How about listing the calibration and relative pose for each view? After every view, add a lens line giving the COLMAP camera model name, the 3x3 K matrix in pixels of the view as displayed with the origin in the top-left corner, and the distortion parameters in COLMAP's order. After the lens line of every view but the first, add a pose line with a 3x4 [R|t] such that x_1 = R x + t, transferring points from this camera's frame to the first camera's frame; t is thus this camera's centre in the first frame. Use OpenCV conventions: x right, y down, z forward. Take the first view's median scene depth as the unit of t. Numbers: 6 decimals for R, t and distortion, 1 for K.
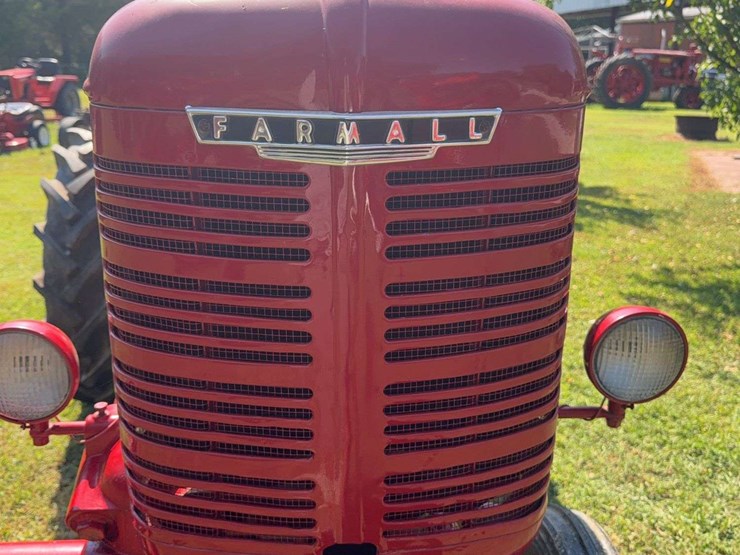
lens RADIAL K [[704.5, 0, 376.2], [0, 704.5, 273.0], [0, 0, 1]] dist [0.152801, -0.312593]
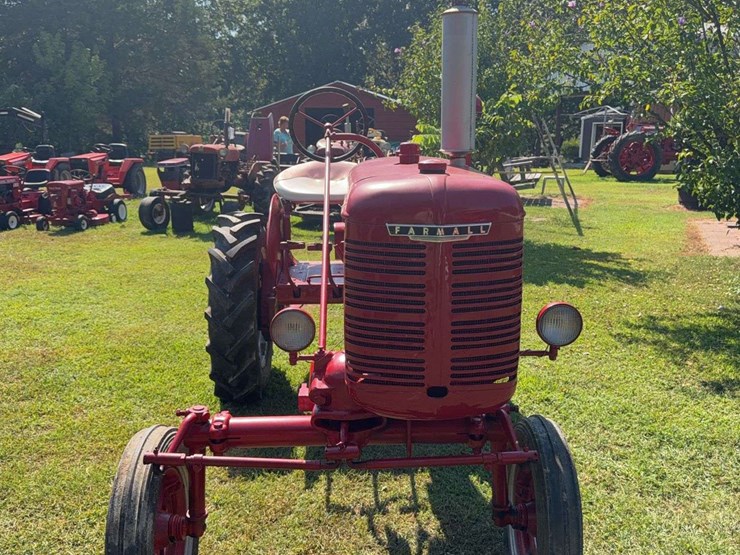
lens RADIAL K [[704.5, 0, 376.2], [0, 704.5, 273.0], [0, 0, 1]] dist [0.152801, -0.312593]
pose [[0.999335, -0.004714, -0.036153, -0.045821], [0.001308, 0.995605, -0.093646, 0.058466], [0.036435, 0.093536, 0.994949, -0.447184]]
